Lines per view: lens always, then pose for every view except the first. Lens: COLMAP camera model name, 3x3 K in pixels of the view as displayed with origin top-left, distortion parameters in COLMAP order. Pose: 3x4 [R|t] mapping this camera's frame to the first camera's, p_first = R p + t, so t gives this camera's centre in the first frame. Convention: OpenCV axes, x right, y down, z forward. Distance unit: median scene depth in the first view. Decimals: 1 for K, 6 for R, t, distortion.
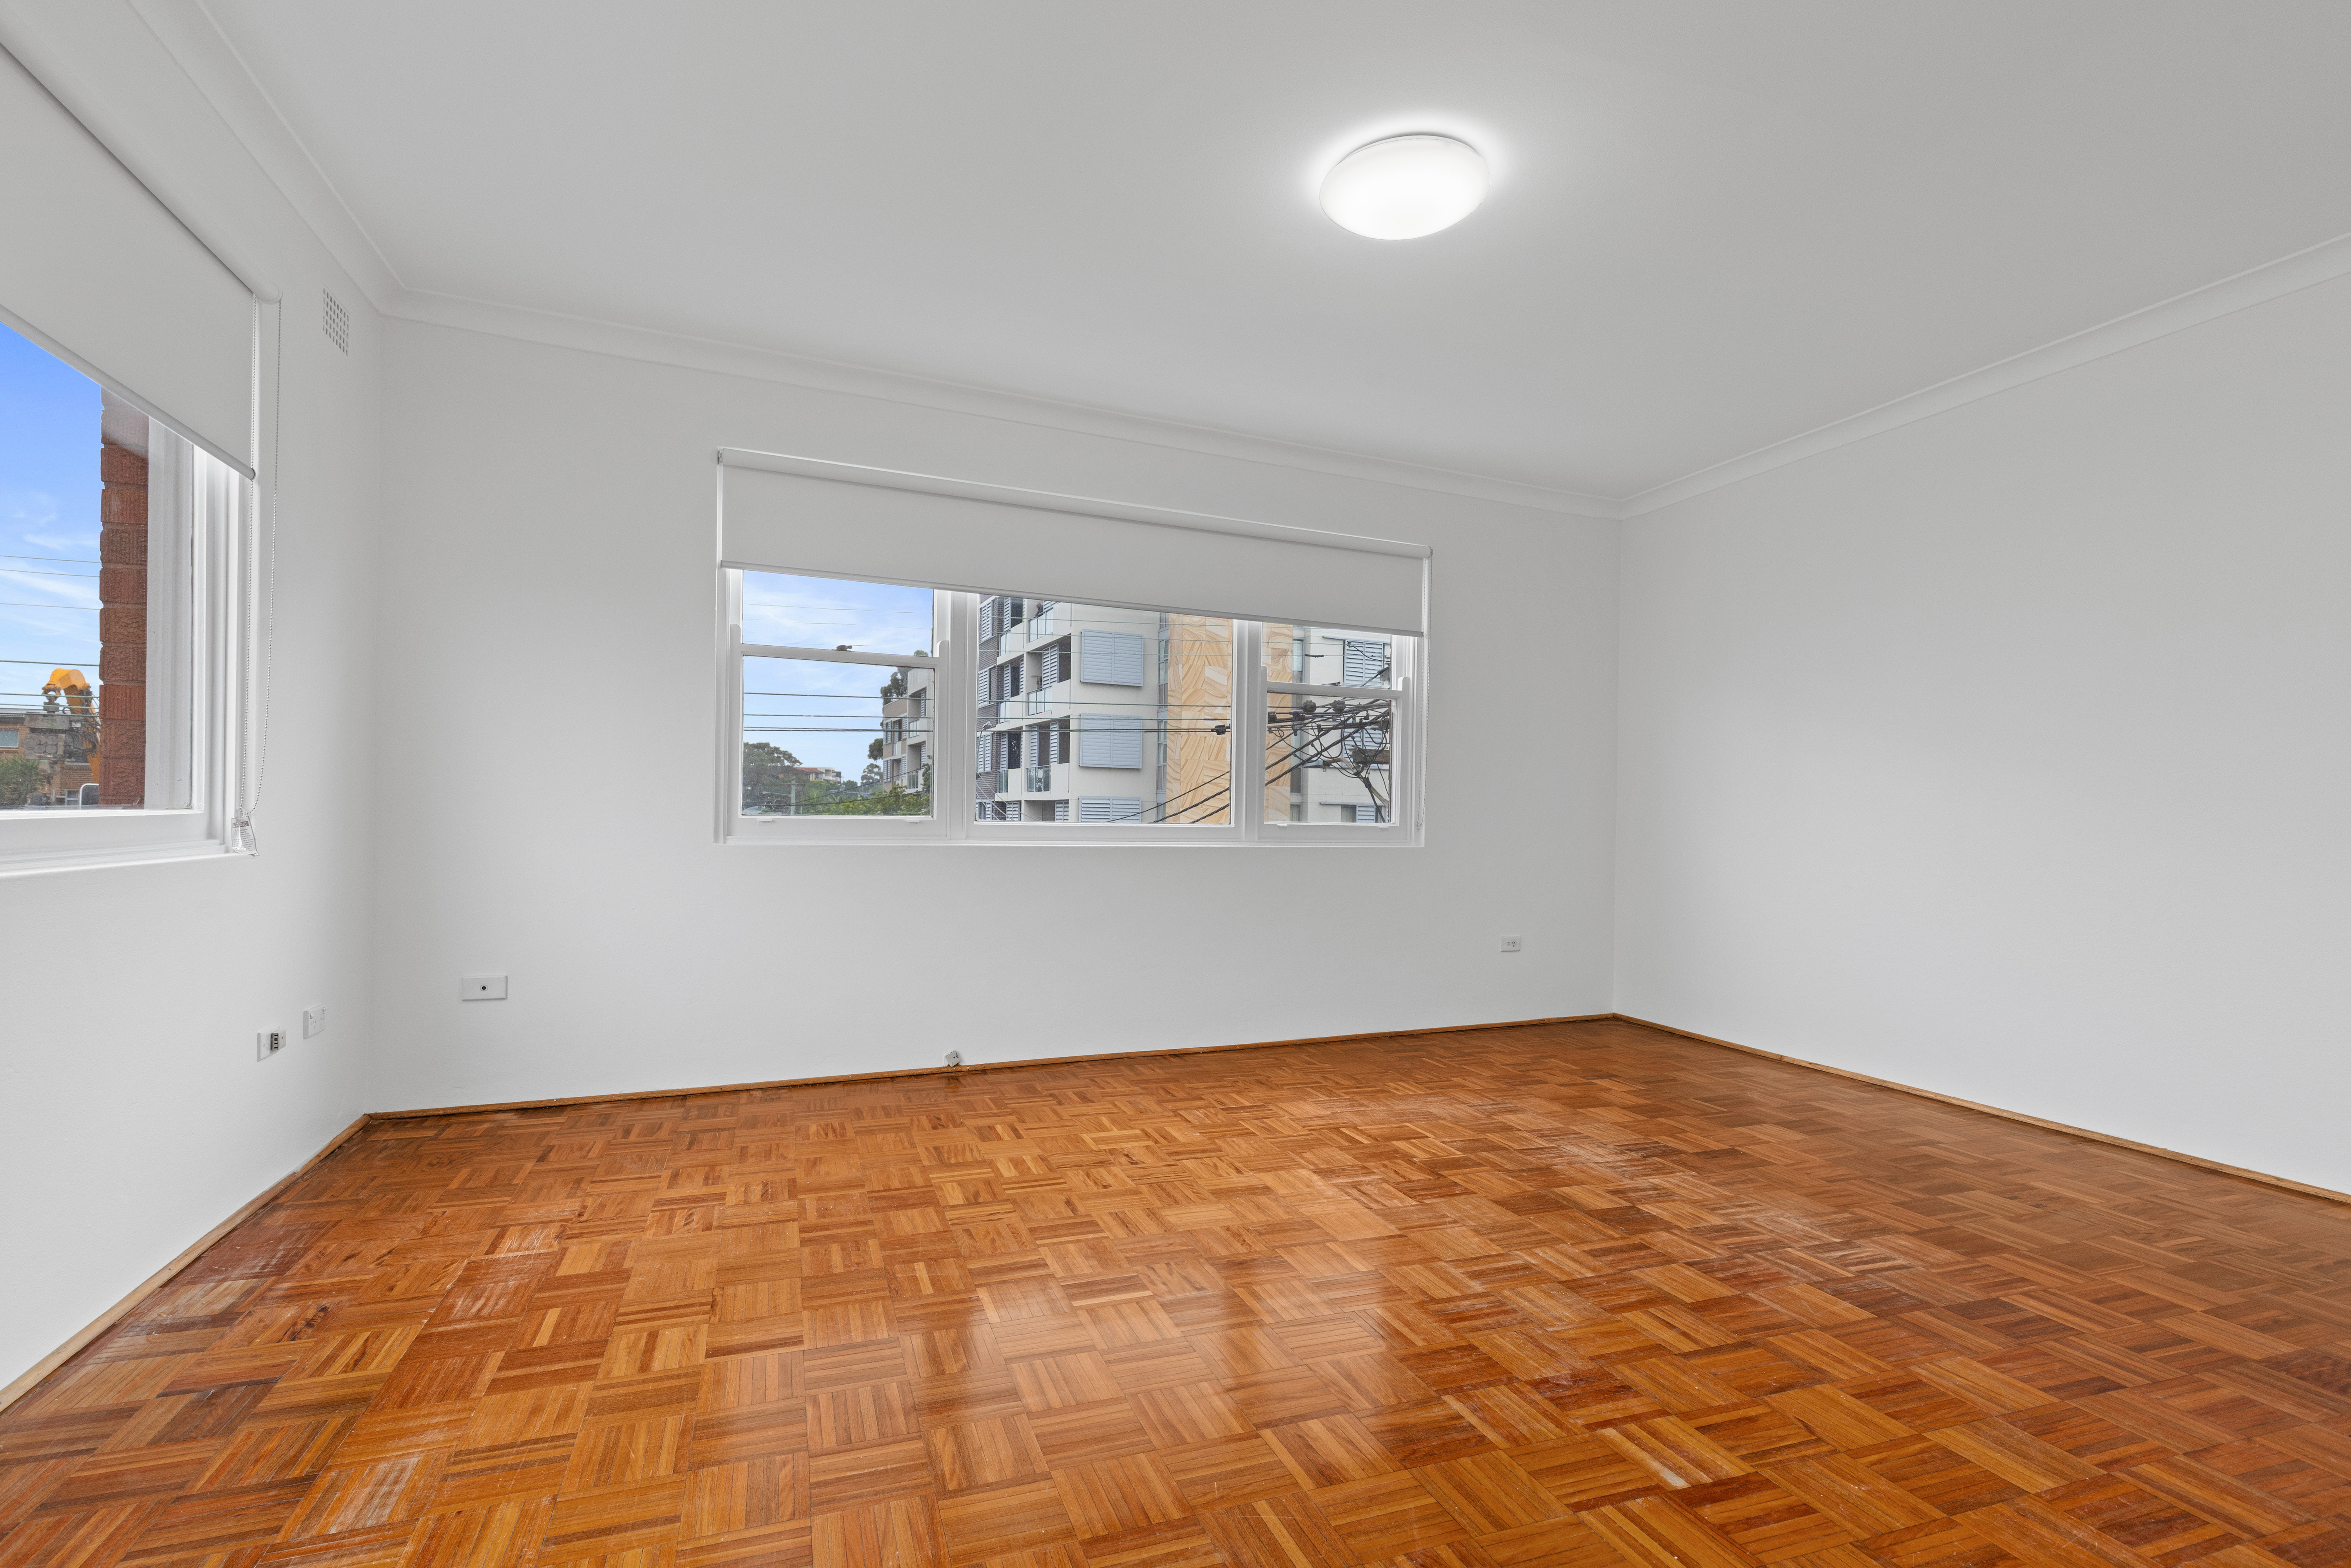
lens RADIAL K [[1109.4, 0, 1207.1], [0, 1109.4, 815.2], [0, 0, 1]] dist [0.009990, 0.001912]
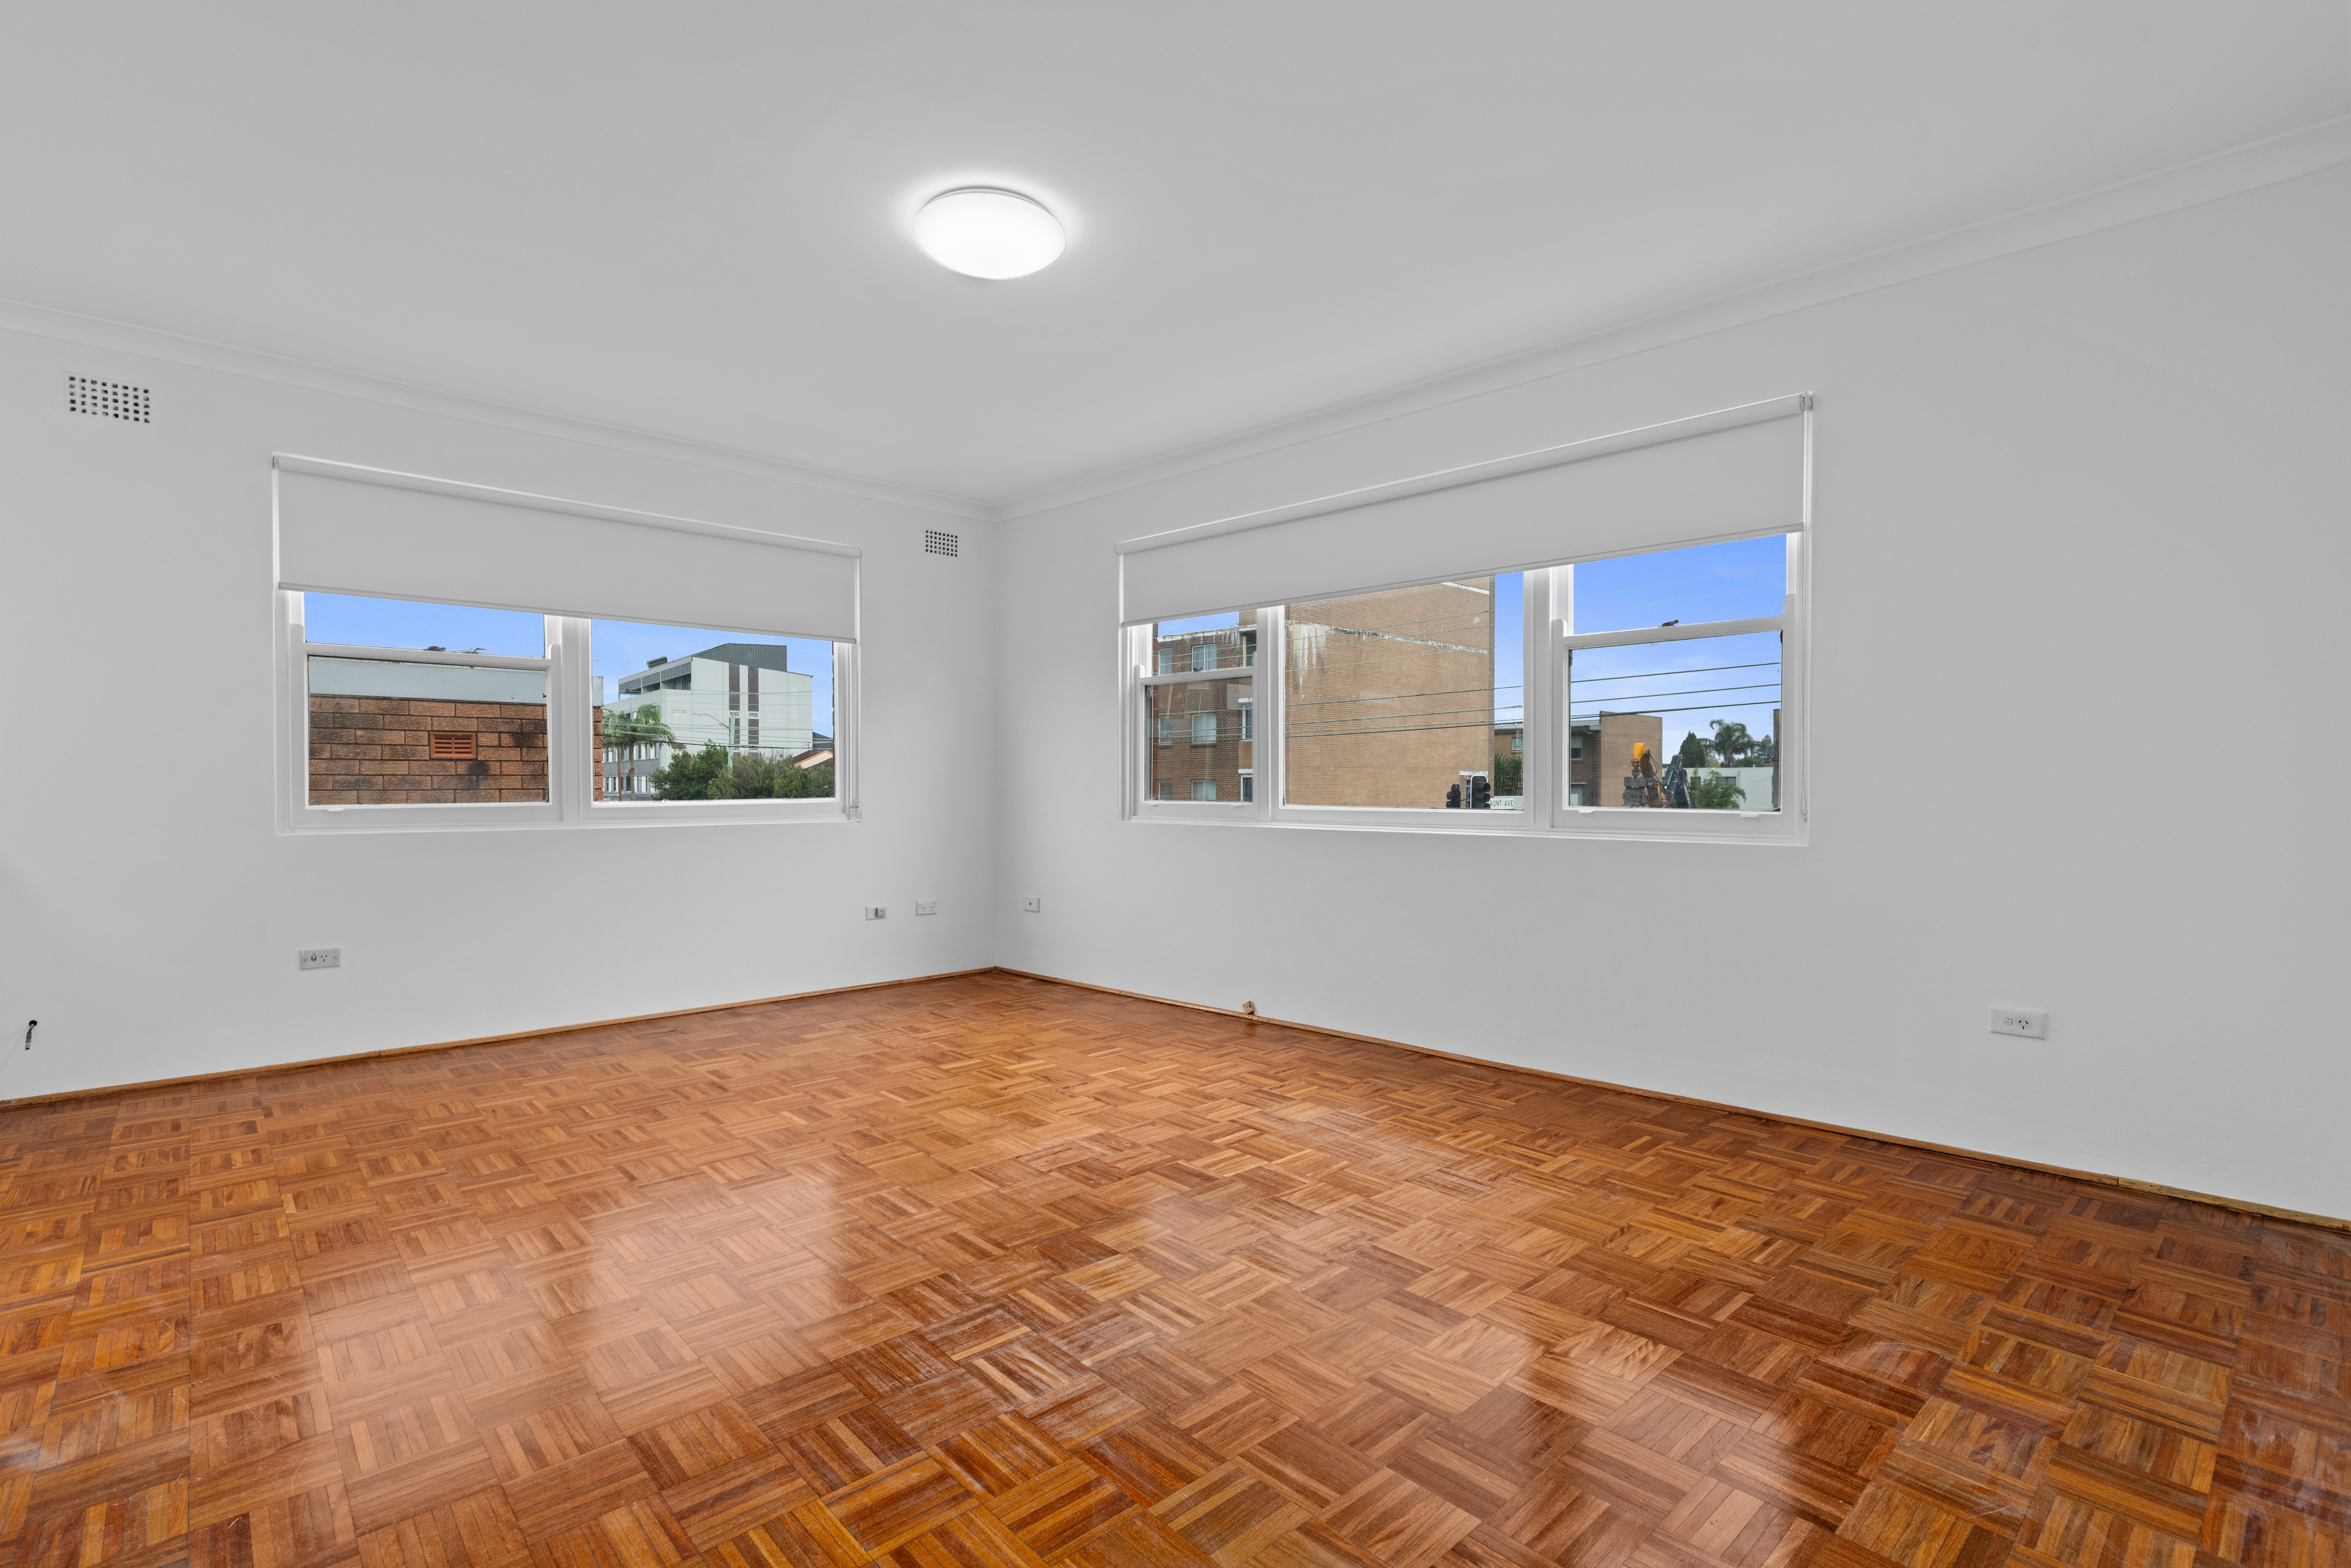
lens RADIAL K [[1109.4, 0, 1198.8], [0, 1109.4, 778.7], [0, 0, 1]] dist [0.009990, 0.001912]
pose [[0.374251, -0.020978, -0.927090, 1.056975], [0.005635, 0.999777, -0.020348, 0.000242], [0.927310, 0.002391, 0.374286, 0.638161]]
